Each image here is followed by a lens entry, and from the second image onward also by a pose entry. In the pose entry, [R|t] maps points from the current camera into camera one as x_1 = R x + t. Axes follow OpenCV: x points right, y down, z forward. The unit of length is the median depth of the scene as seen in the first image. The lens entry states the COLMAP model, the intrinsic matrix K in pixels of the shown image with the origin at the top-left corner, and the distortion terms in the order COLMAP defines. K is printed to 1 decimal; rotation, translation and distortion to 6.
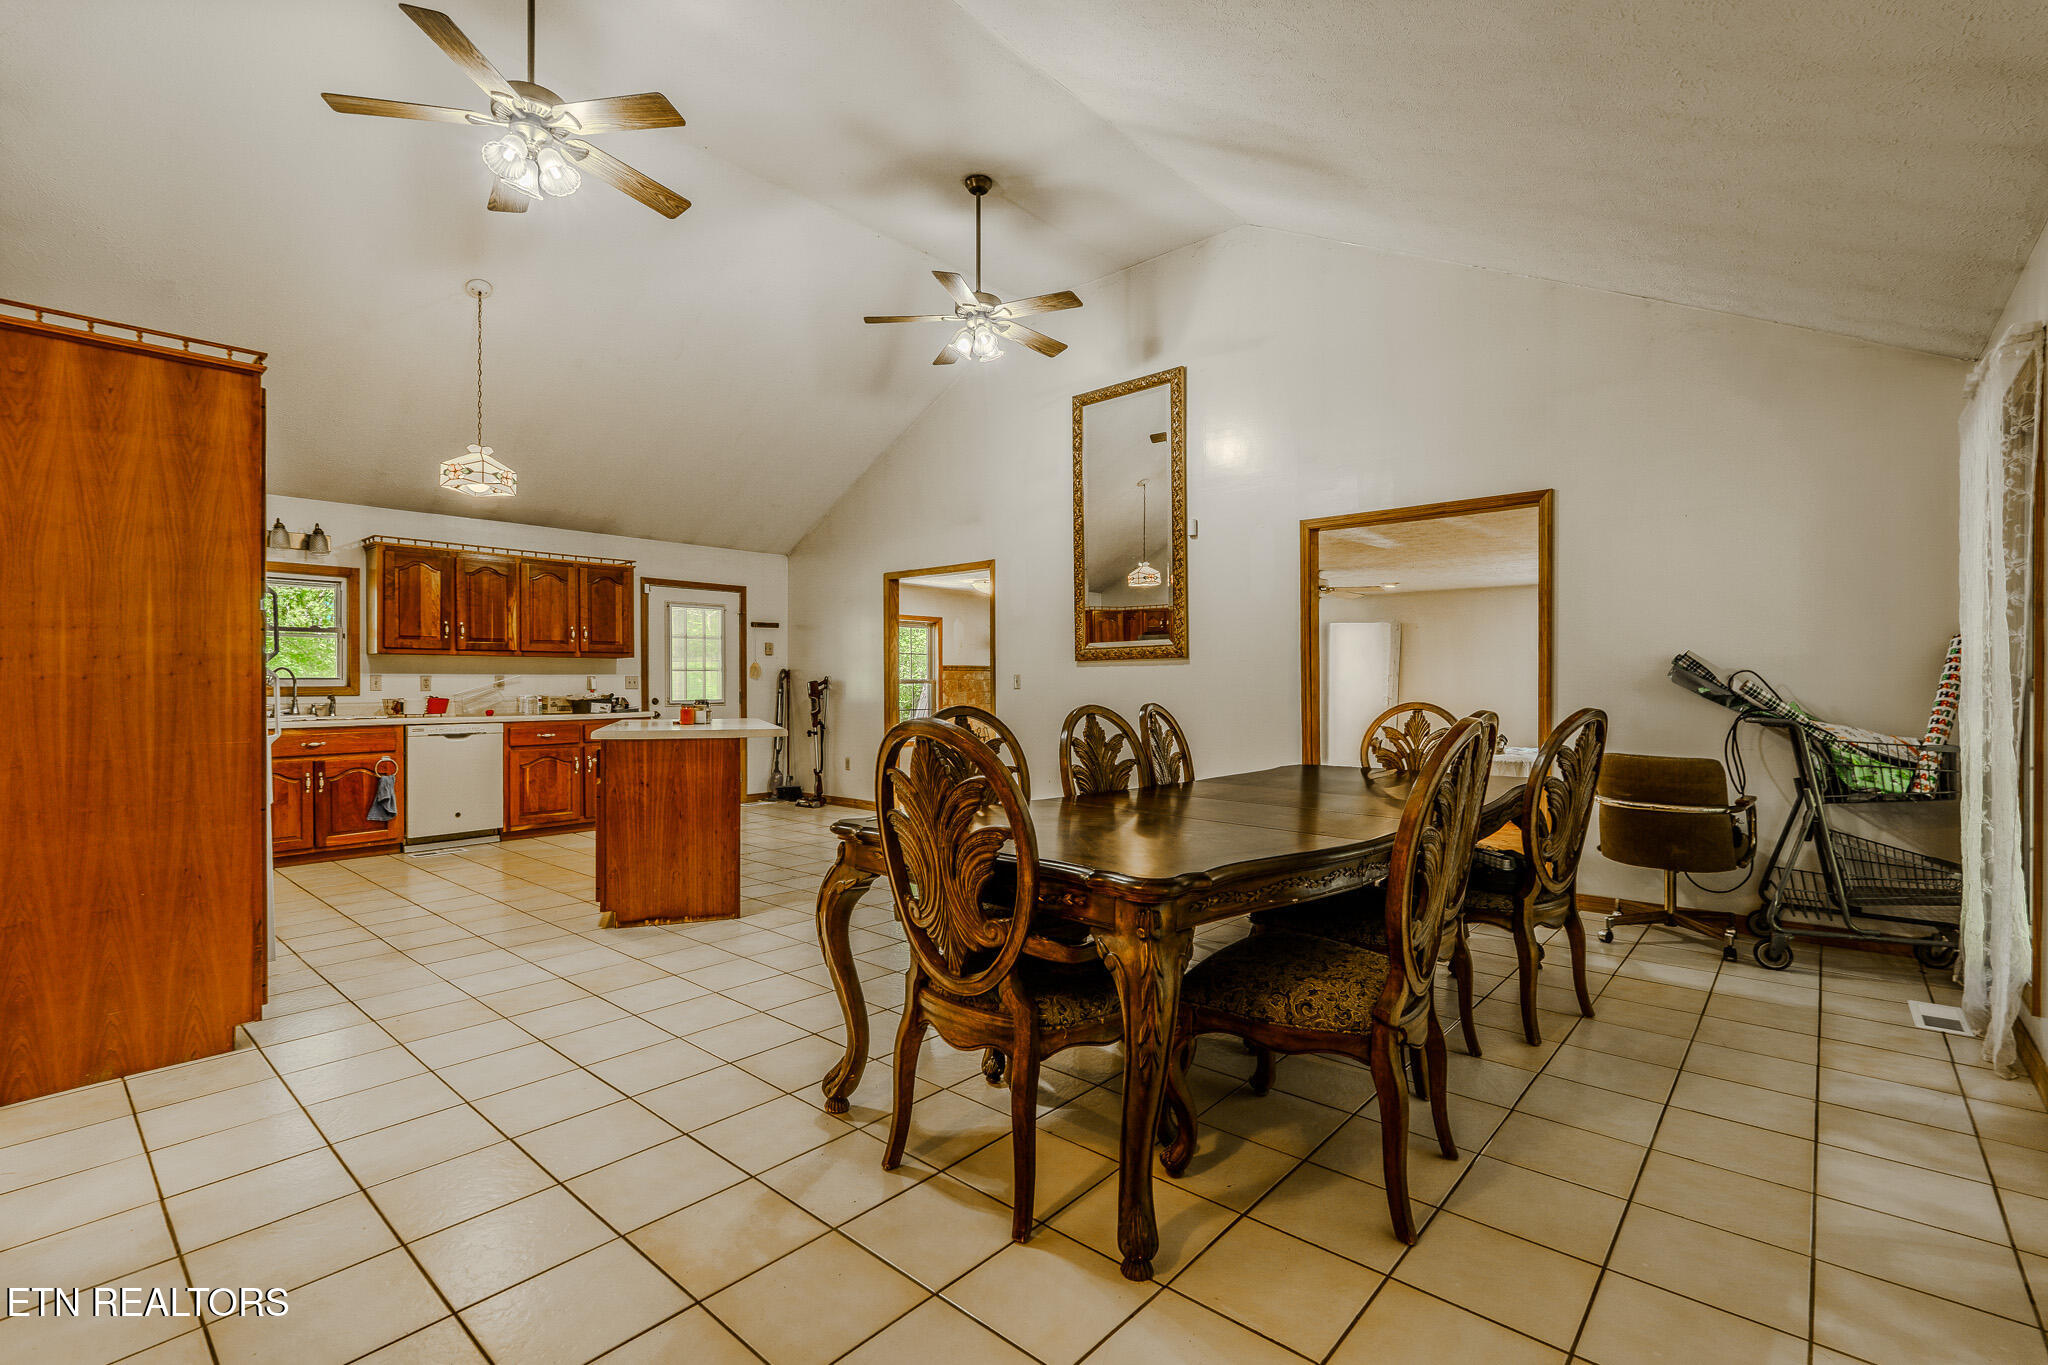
lens RADIAL K [[947.6, 0, 1024.0], [0, 947.6, 682.5], [0, 0, 1]] dist [0.000870, 0.000007]
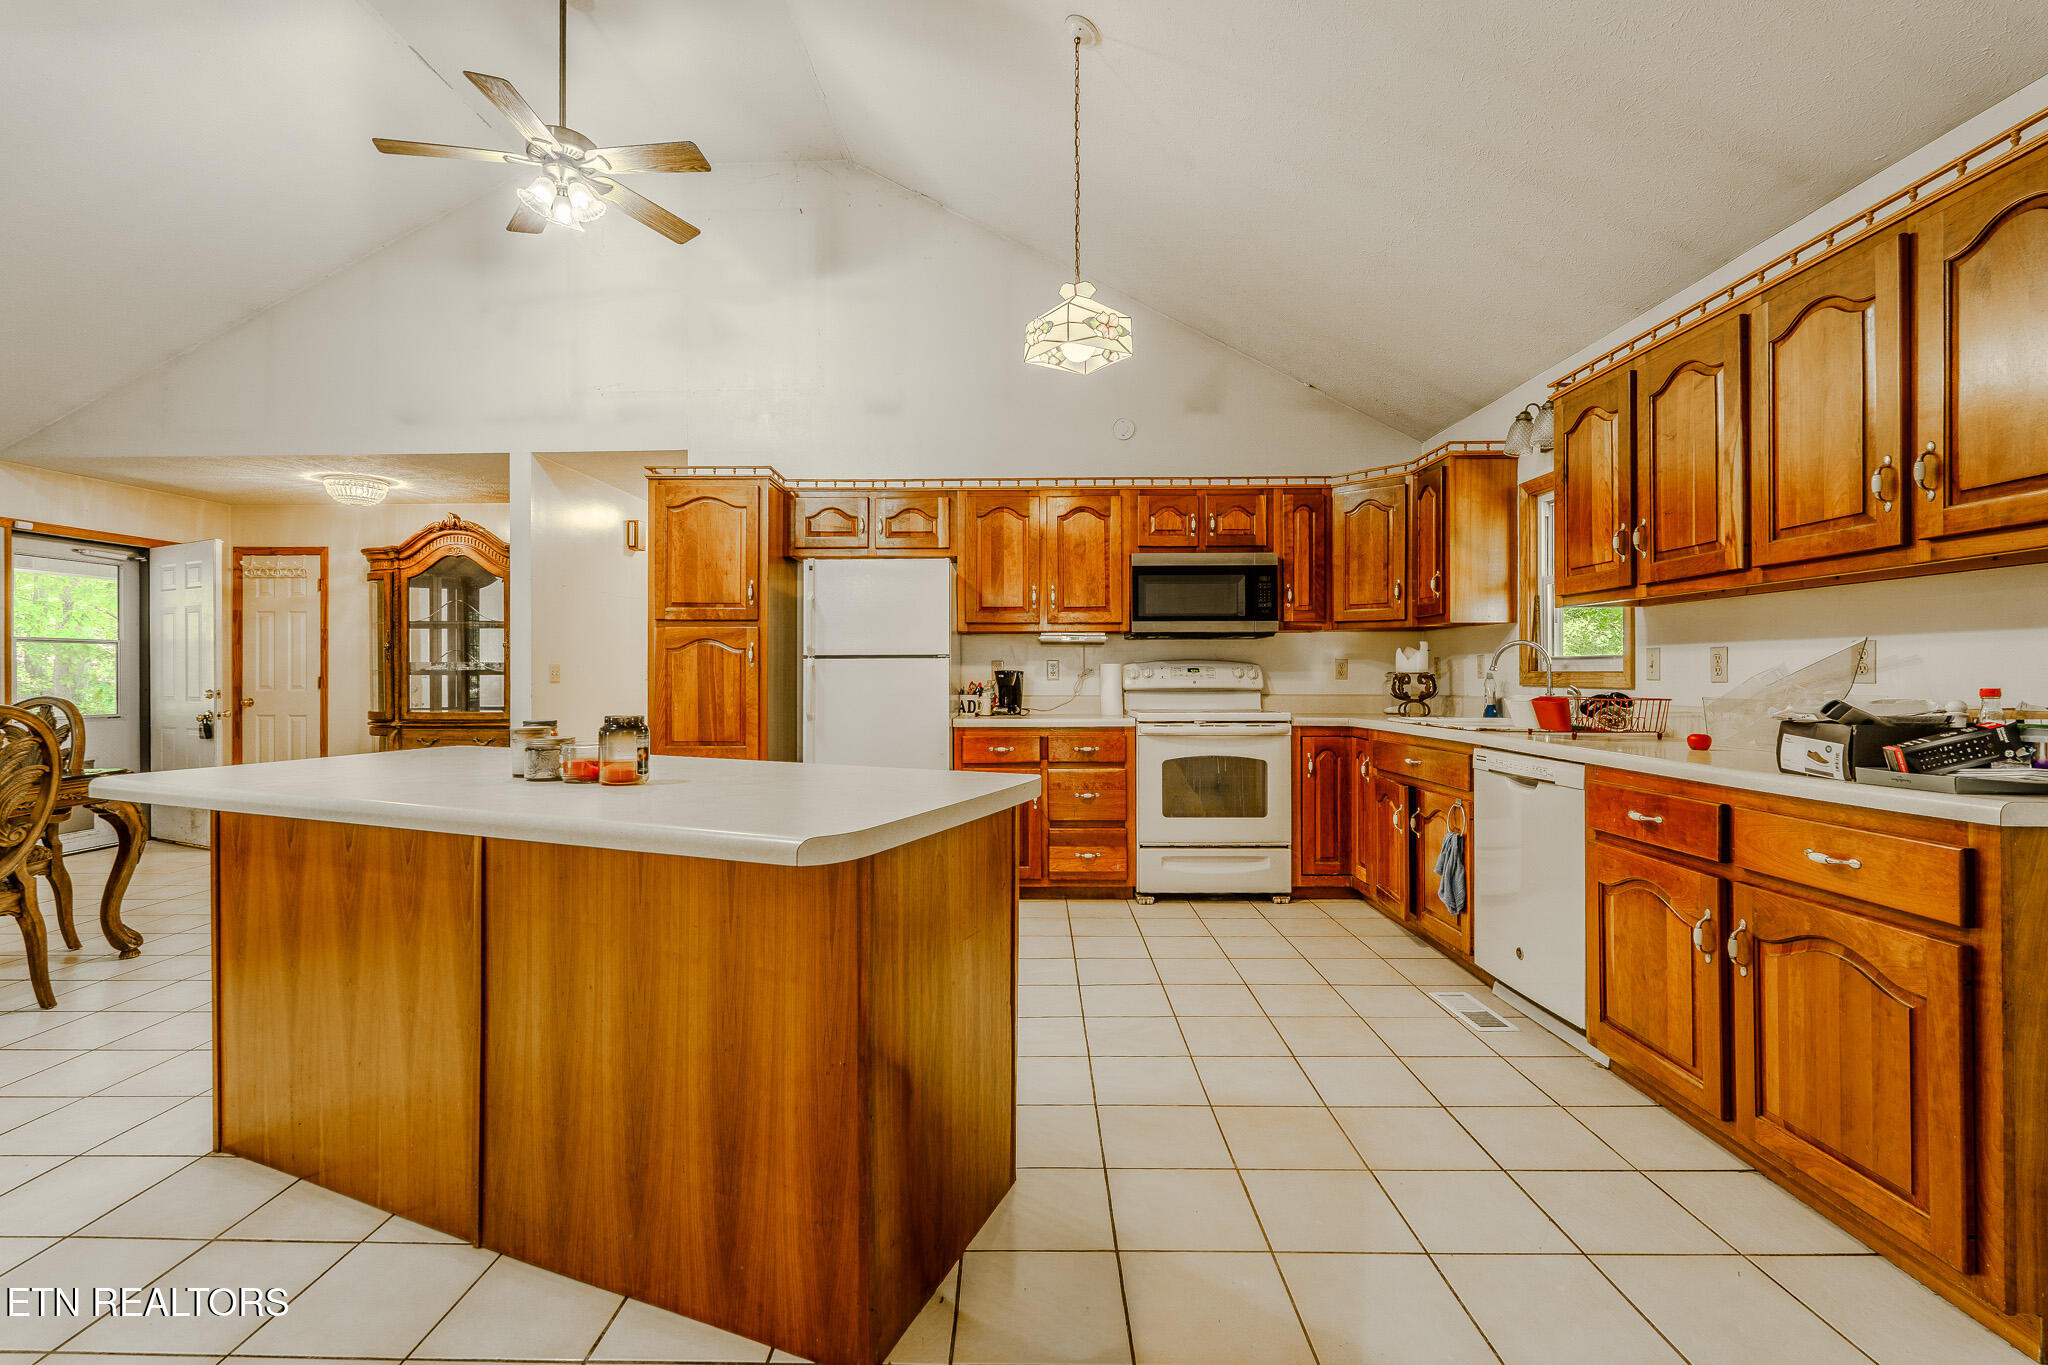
lens RADIAL K [[916.8, 0, 1022.0], [0, 916.8, 673.5], [0, 0, 1]] dist [-0.001474, -0.000021]
pose [[-0.766434, 0.006047, -0.642295, -0.125270], [0.009343, 0.999955, -0.001735, 0.002745], [0.642255, -0.007331, -0.766456, 1.162866]]
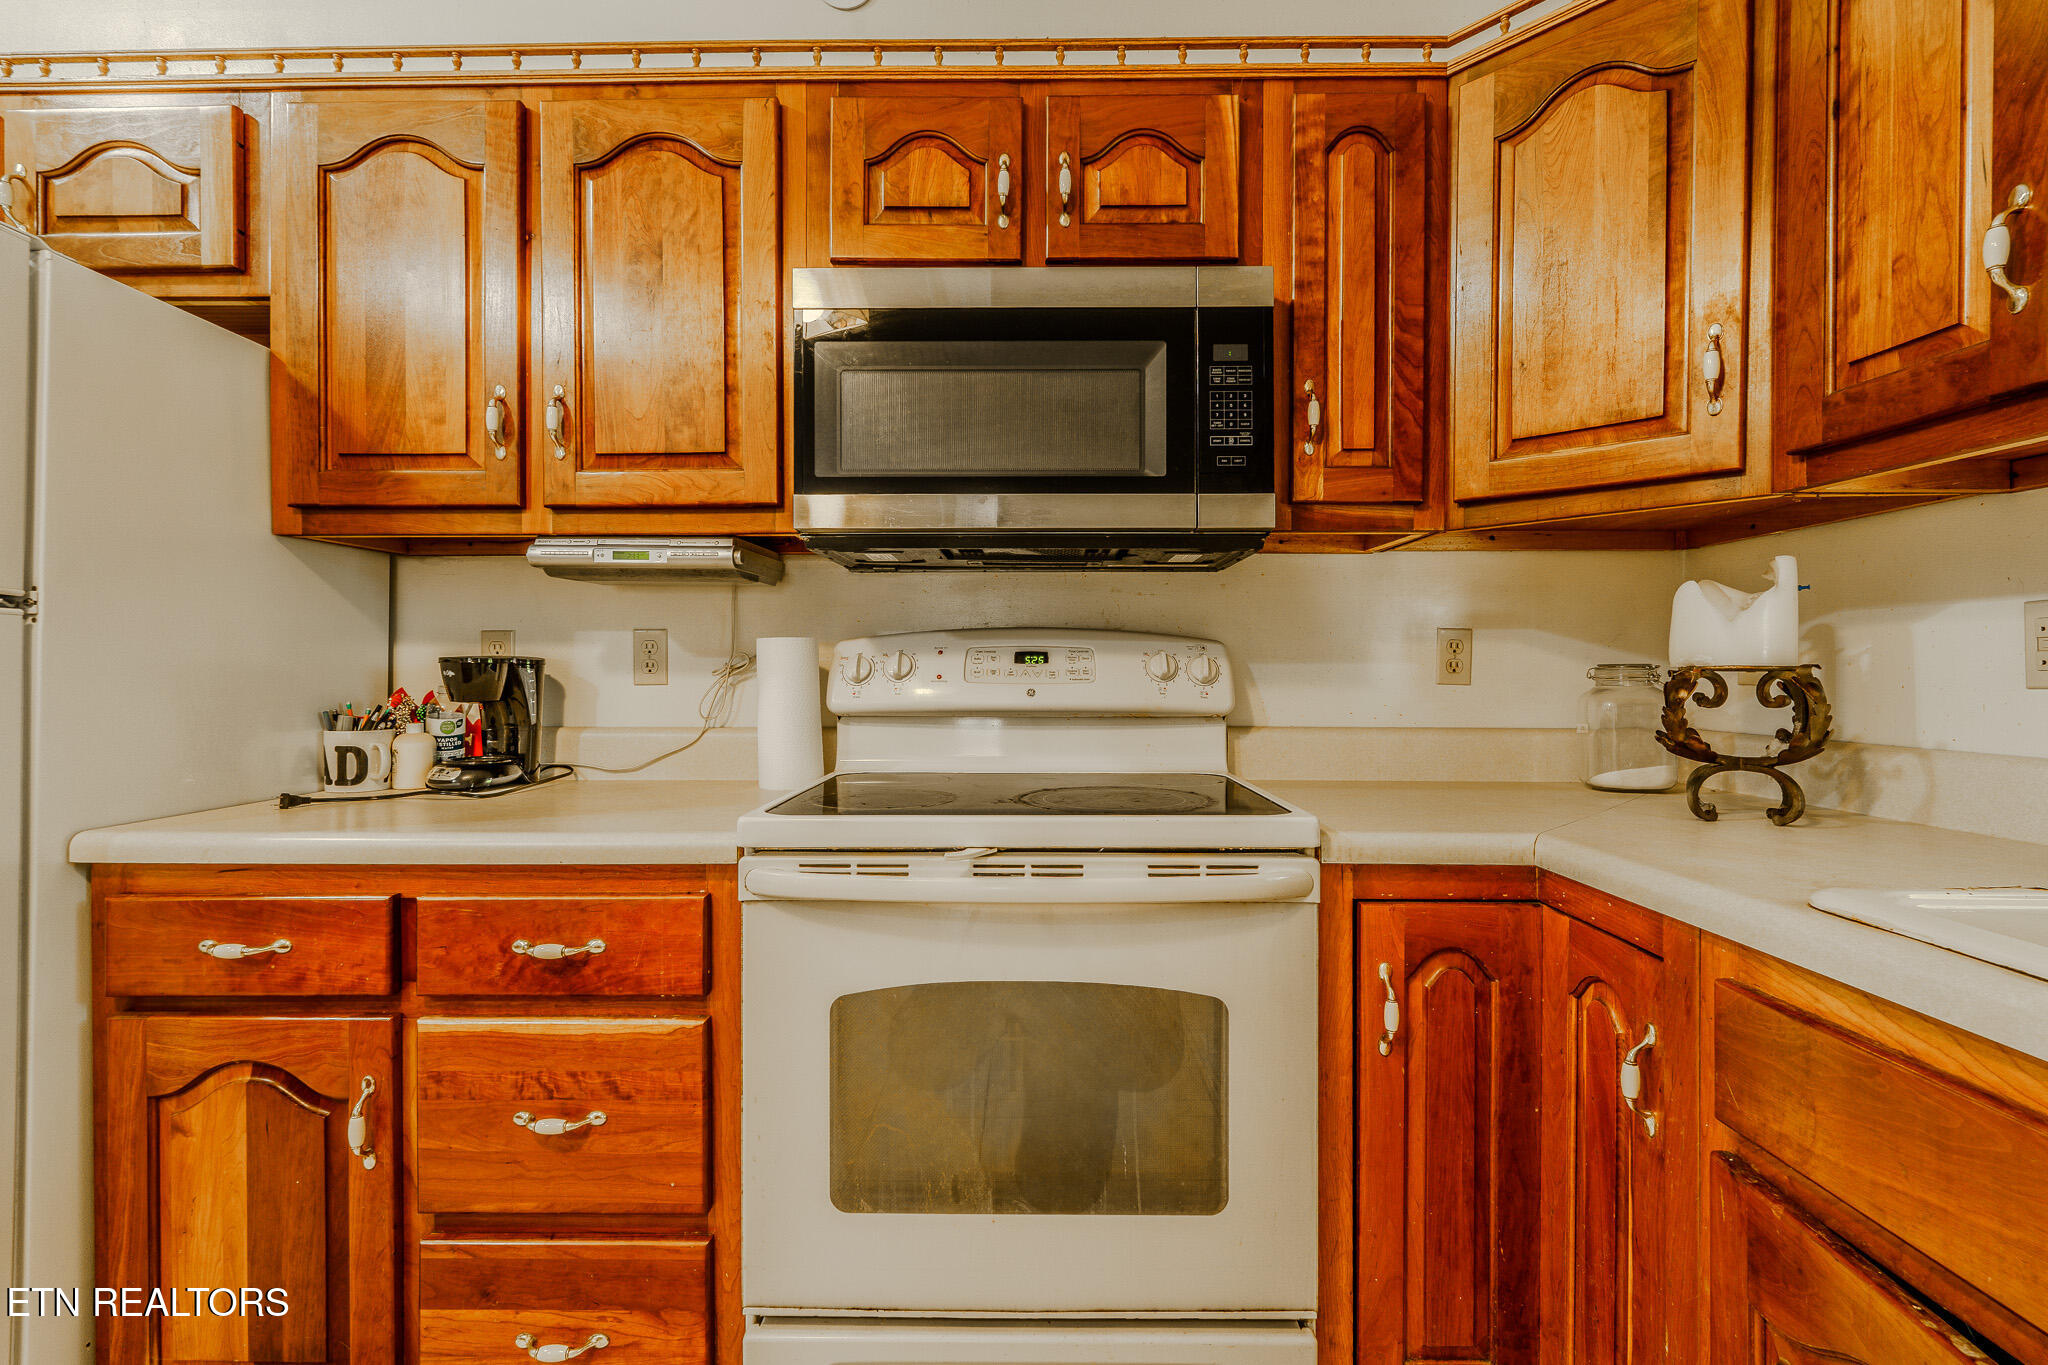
lens RADIAL K [[947.6, 0, 1024.0], [0, 947.6, 682.5], [0, 0, 1]] dist [0.000870, 0.000007]
pose [[-0.763826, 0.015206, -0.645244, -0.542948], [0.007214, 0.999861, 0.015023, 0.002986], [0.645382, 0.006820, -0.763829, 0.879514]]
